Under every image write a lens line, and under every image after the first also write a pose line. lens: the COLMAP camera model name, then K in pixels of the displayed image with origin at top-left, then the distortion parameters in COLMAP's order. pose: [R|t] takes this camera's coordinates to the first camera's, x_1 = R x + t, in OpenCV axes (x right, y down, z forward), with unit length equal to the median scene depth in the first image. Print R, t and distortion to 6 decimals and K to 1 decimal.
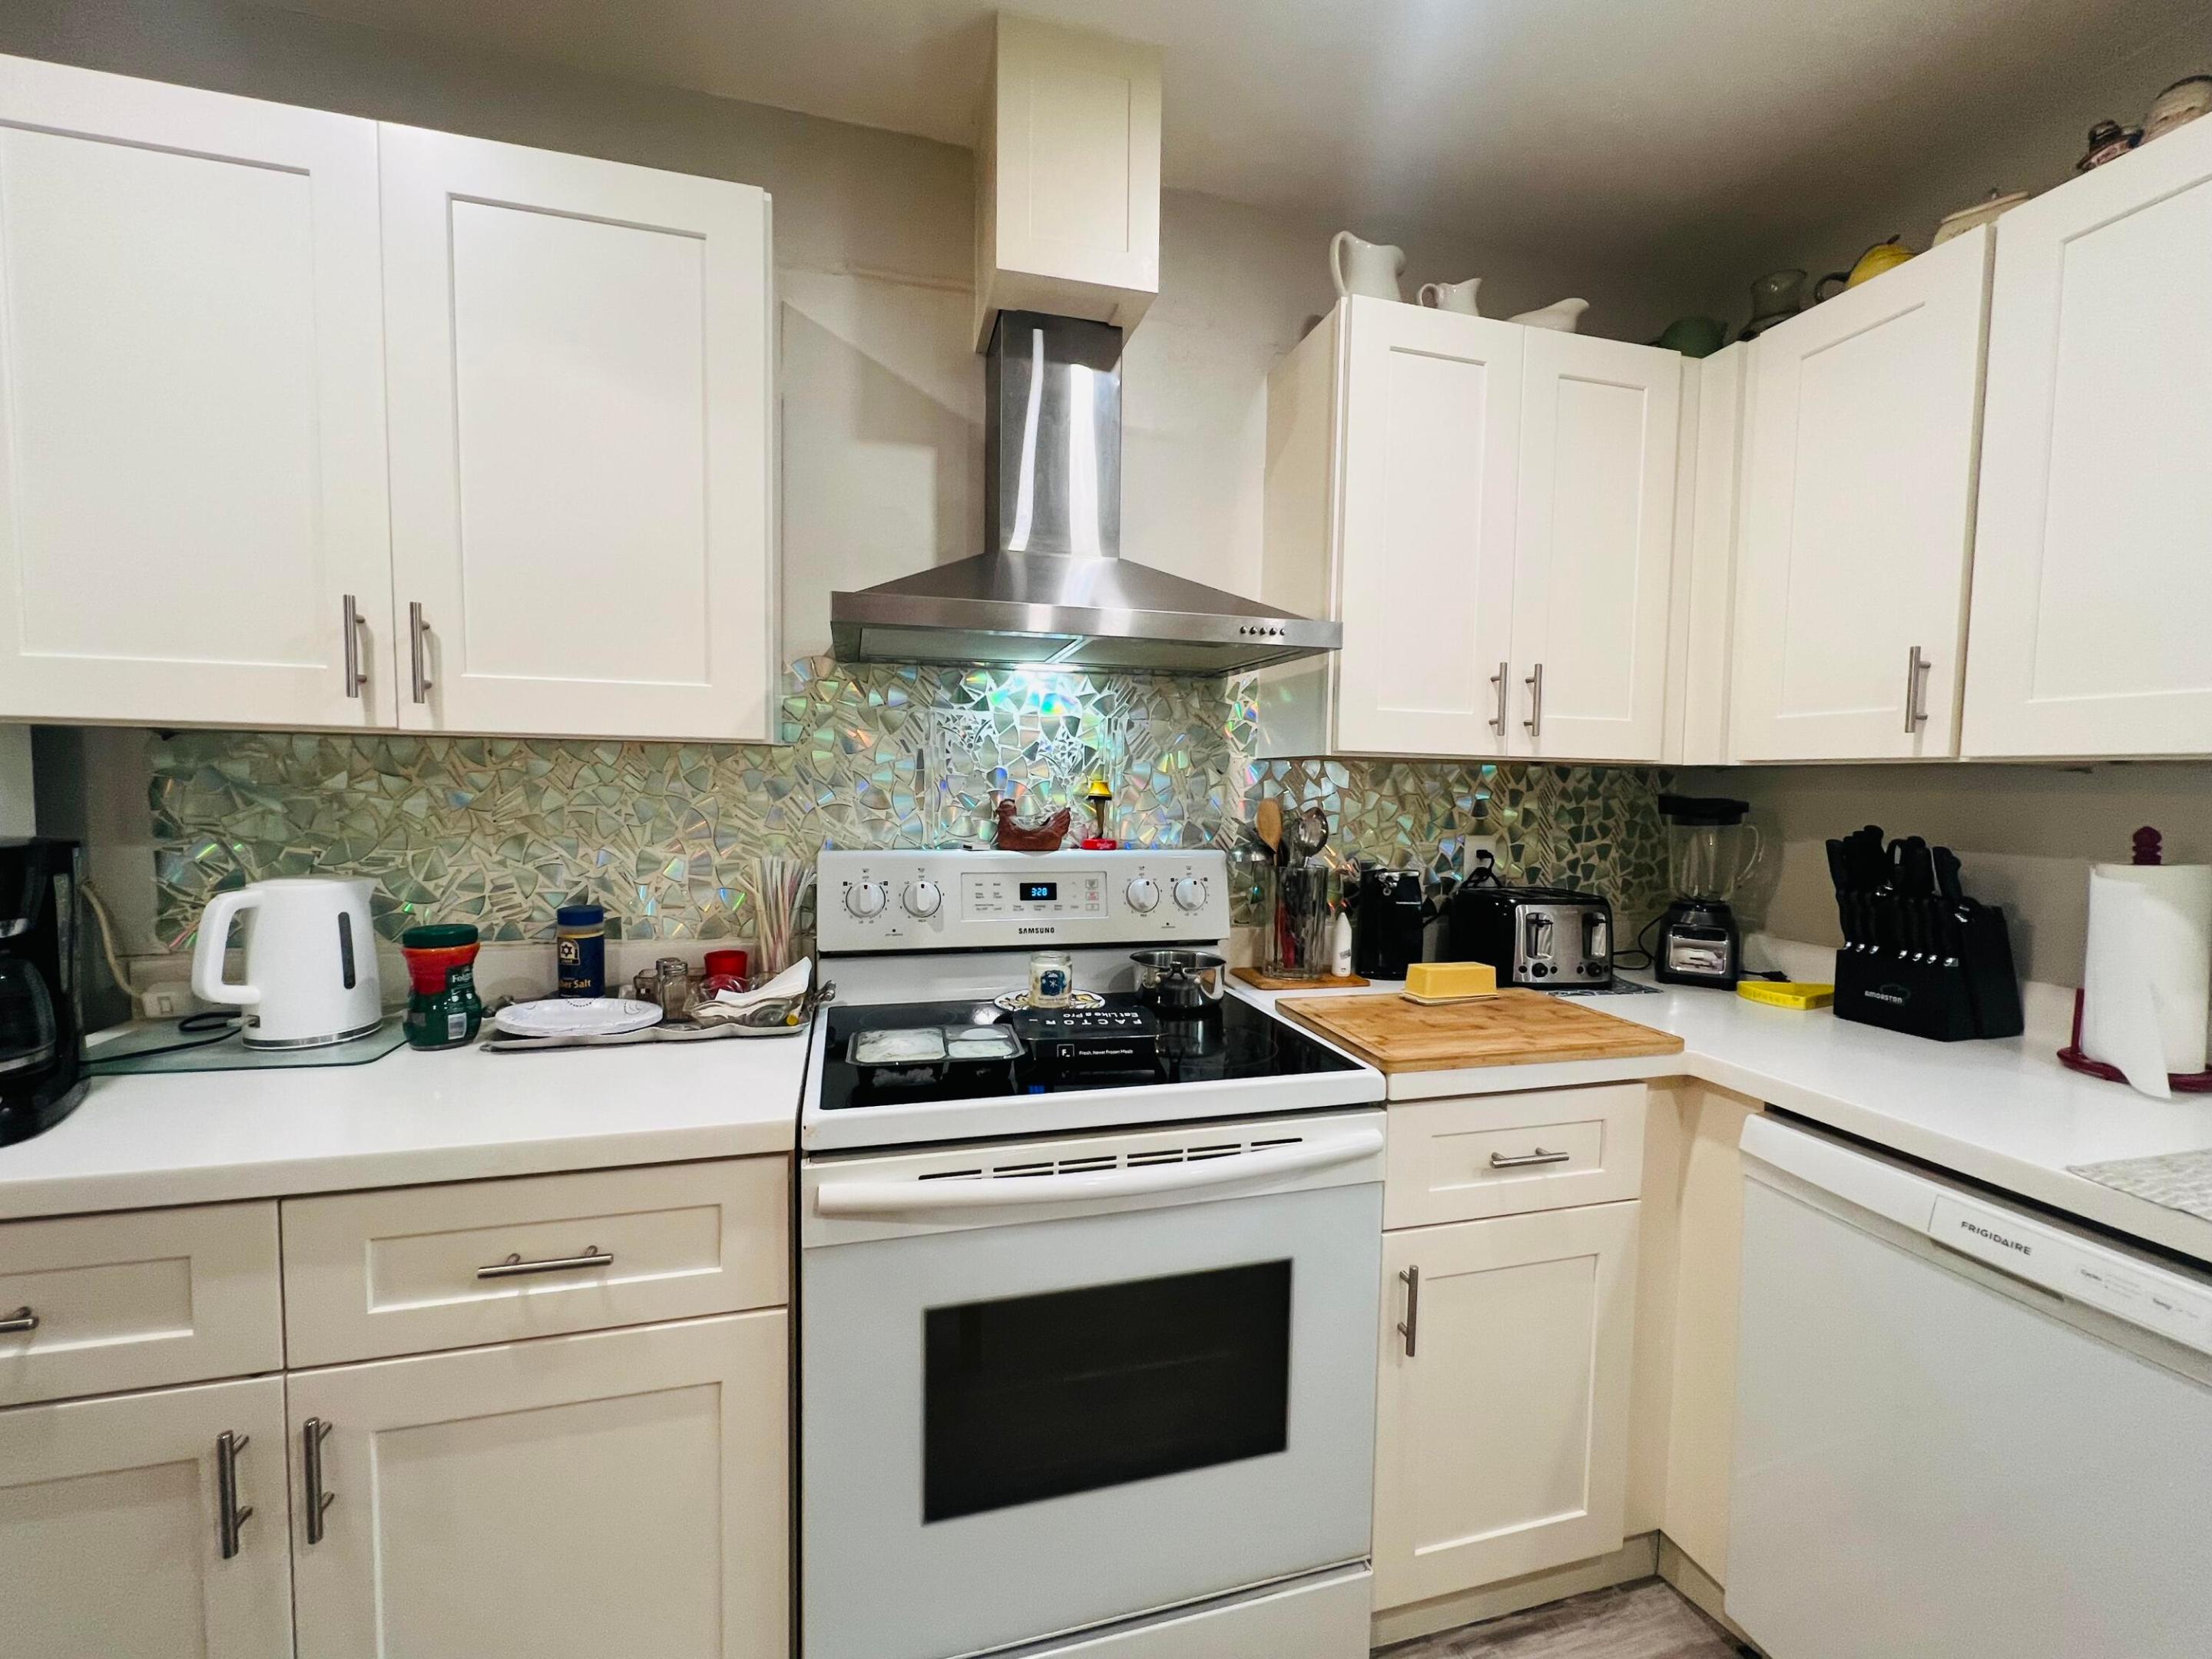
lens RADIAL K [[911.8, 0, 1106.5], [0, 911.8, 834.6], [0, 0, 1]] dist [-0.003429, 0.000508]
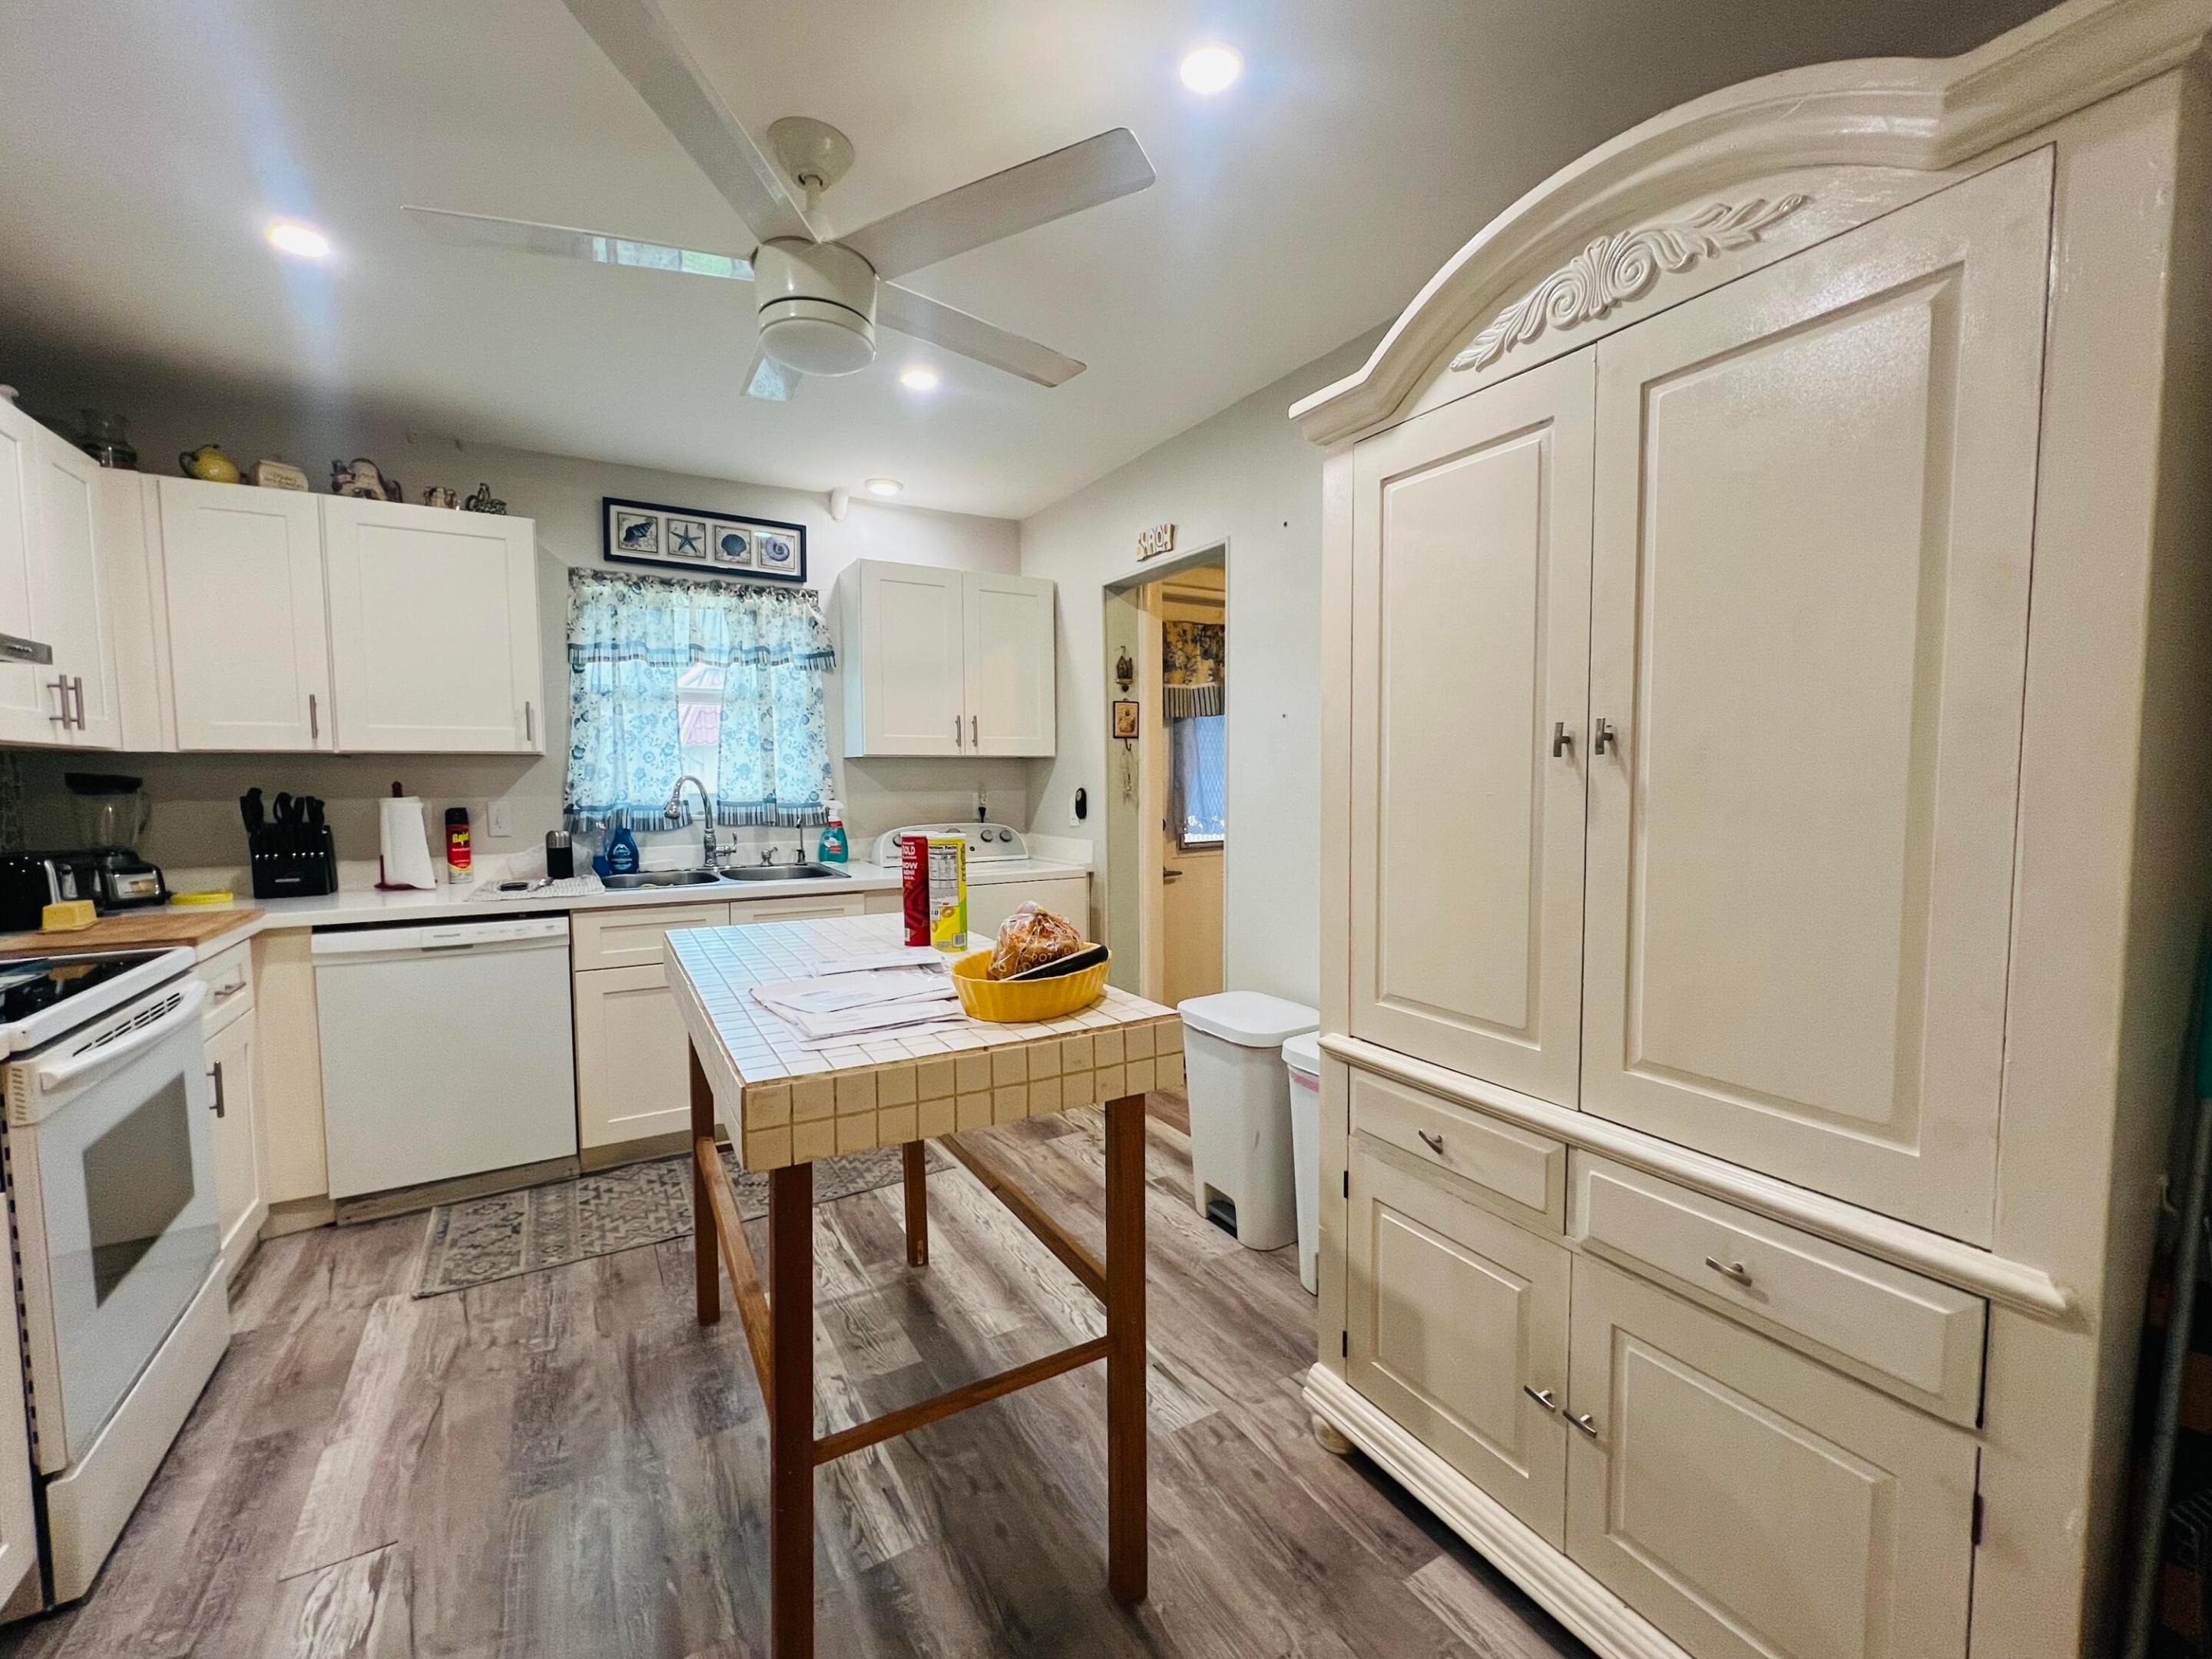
lens RADIAL K [[911.8, 0, 1107.5], [0, 911.8, 833.5], [0, 0, 1]] dist [-0.003429, 0.000508]
pose [[-0.265145, -0.078725, 0.960989, -1.300082], [0.056666, 0.993666, 0.097037, 0.000705], [-0.962542, 0.080184, -0.259005, -0.116371]]
